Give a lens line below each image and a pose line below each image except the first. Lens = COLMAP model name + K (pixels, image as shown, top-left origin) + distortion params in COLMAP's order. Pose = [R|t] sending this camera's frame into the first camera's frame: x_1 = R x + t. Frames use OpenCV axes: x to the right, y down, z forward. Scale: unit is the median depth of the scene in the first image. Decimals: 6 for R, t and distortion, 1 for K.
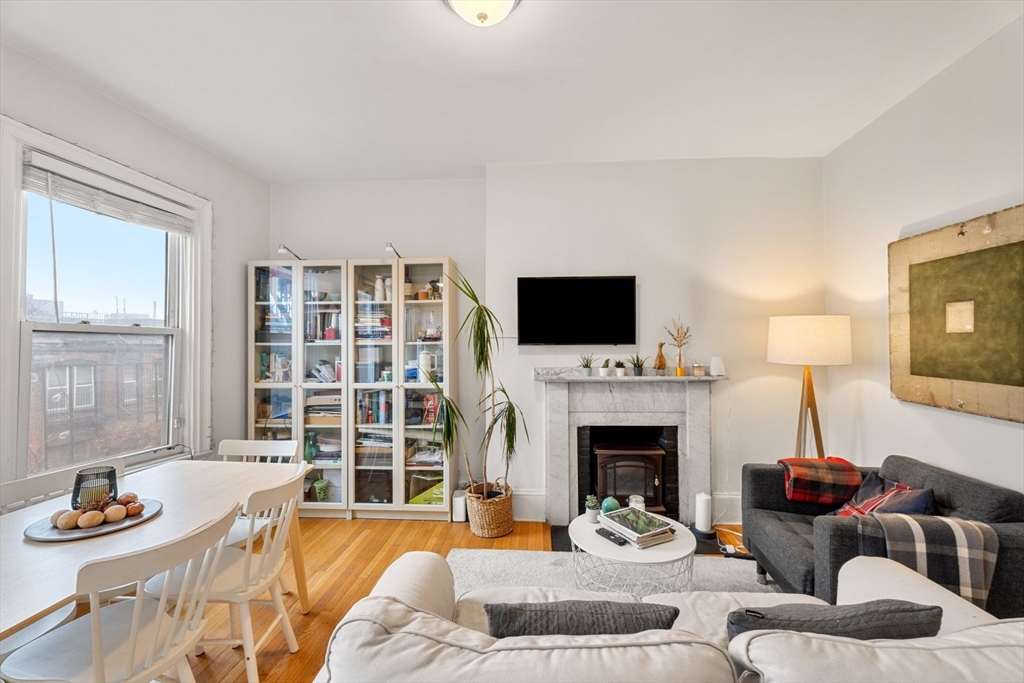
lens RADIAL K [[431.8, 0, 512.0], [0, 431.8, 341.5], [0, 0, 1]] dist [0.002530, 0.000486]
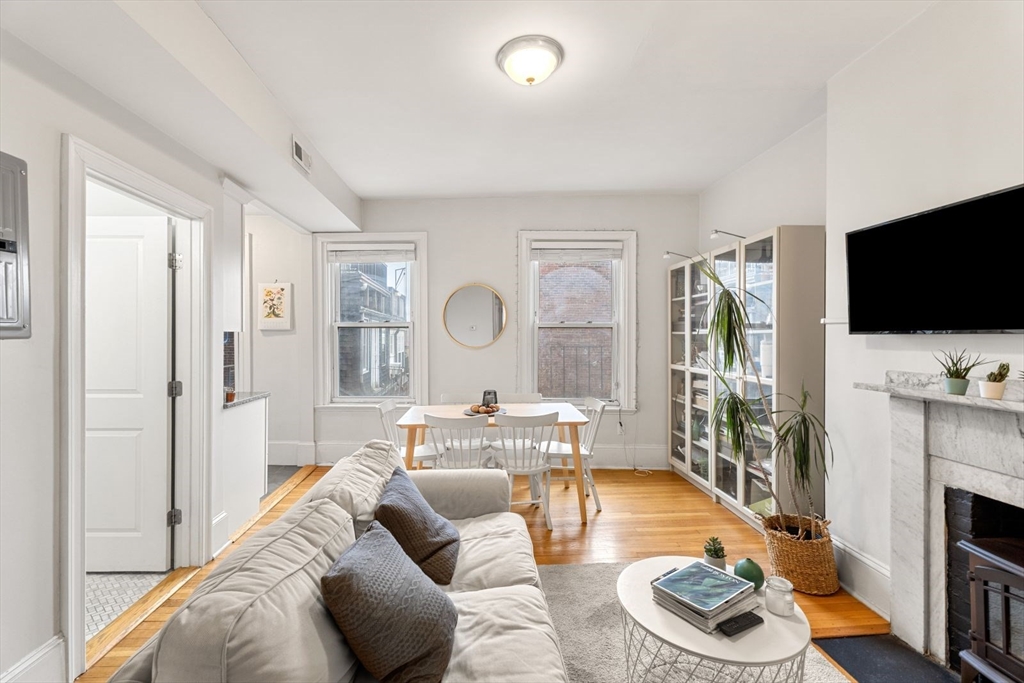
lens RADIAL K [[436.0, 0, 499.3], [0, 436.0, 338.7], [0, 0, 1]] dist [0.001608, 0.000293]
pose [[0.109489, 0.011924, -0.993916, 0.626652], [0.014256, 0.999806, 0.013565, -0.001730], [0.993886, -0.015654, 0.109298, 0.389957]]
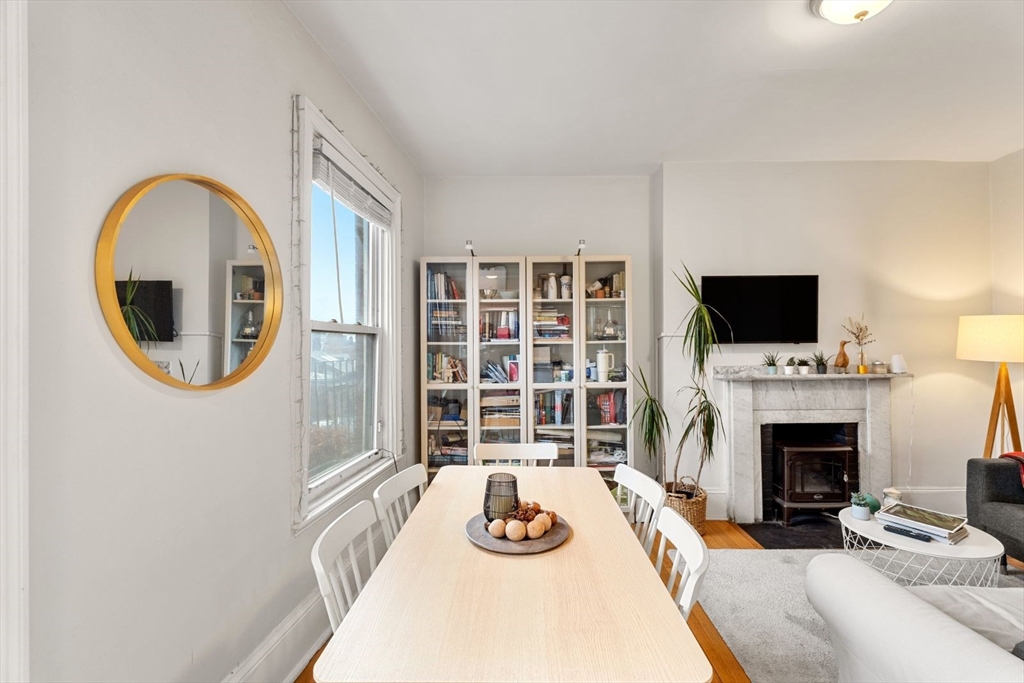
lens RADIAL K [[431.8, 0, 512.0], [0, 431.8, 341.5], [0, 0, 1]] dist [0.002530, 0.000486]
pose [[0.998084, -0.002441, 0.061832, -0.487532], [0.002214, 0.999991, 0.003736, -0.001774], [-0.061841, -0.003592, 0.998080, 0.030418]]
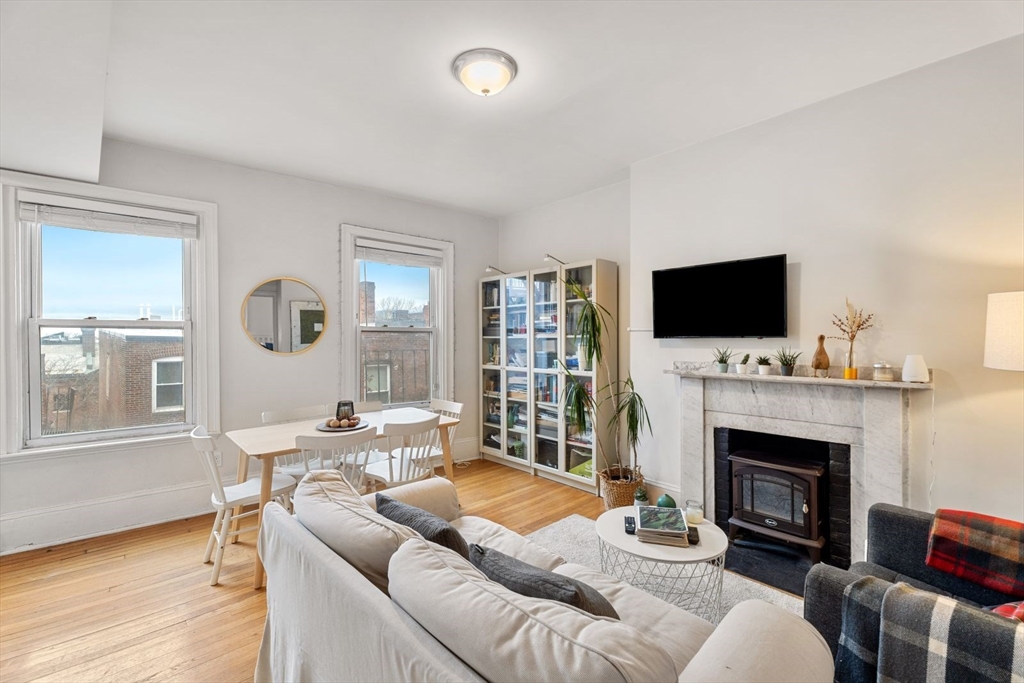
lens RADIAL K [[431.8, 0, 512.0], [0, 431.8, 341.5], [0, 0, 1]] dist [0.002530, 0.000486]
pose [[0.727244, 0.005858, -0.686354, 0.465692], [0.007643, 0.999832, 0.016632, -0.003168], [0.686337, -0.017341, 0.727077, 0.041728]]
